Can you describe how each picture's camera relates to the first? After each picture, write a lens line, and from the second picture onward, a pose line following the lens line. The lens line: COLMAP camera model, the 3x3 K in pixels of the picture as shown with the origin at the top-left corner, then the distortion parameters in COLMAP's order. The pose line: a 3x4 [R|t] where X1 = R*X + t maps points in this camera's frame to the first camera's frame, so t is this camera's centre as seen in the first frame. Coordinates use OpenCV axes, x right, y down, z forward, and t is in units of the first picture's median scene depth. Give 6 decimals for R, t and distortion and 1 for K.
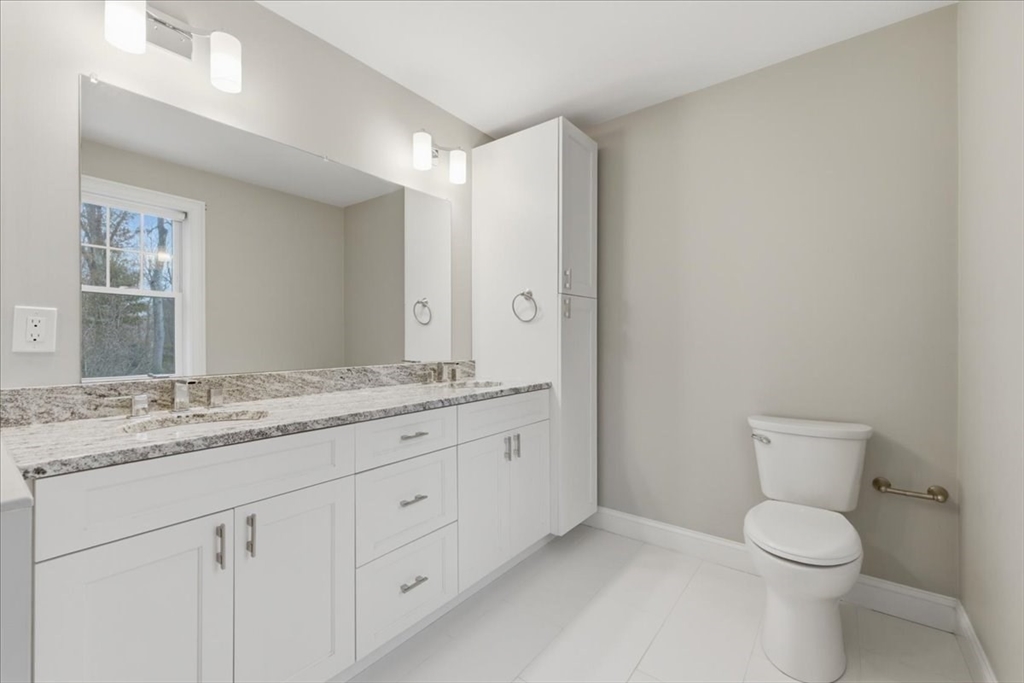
lens RADIAL K [[440.6, 0, 508.8], [0, 440.6, 339.6], [0, 0, 1]] dist [0.004338, 0.000216]
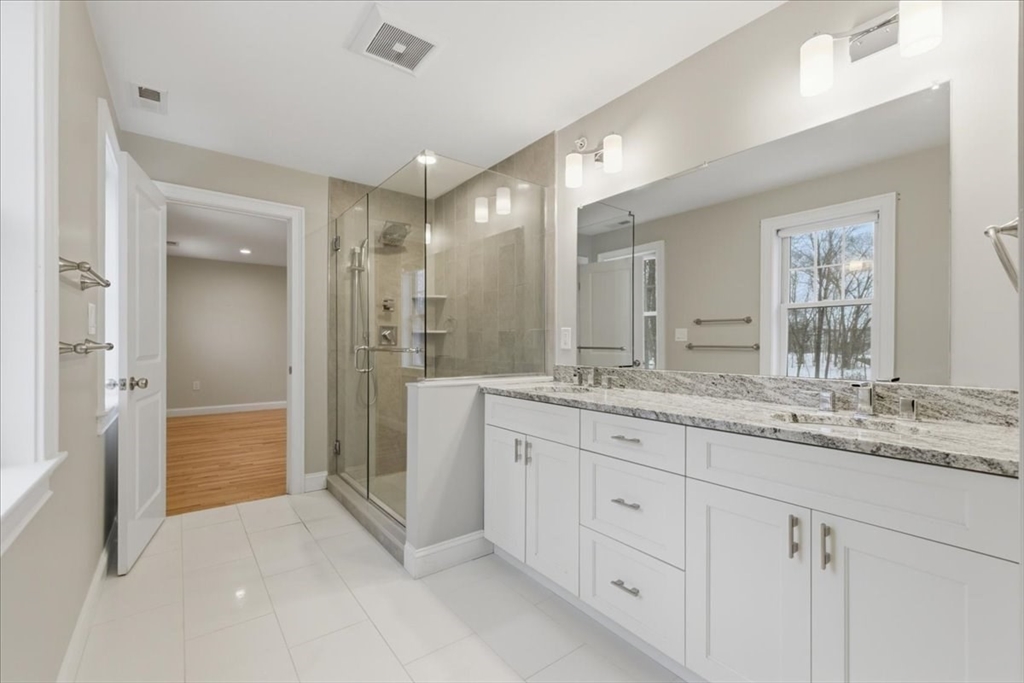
lens RADIAL K [[440.6, 0, 508.8], [0, 440.6, 339.6], [0, 0, 1]] dist [0.004338, 0.000216]
pose [[-0.274234, -0.009752, -0.961614, 0.726638], [-0.007189, 0.999941, -0.008091, 0.001486], [0.961636, 0.004694, -0.274288, 0.895672]]
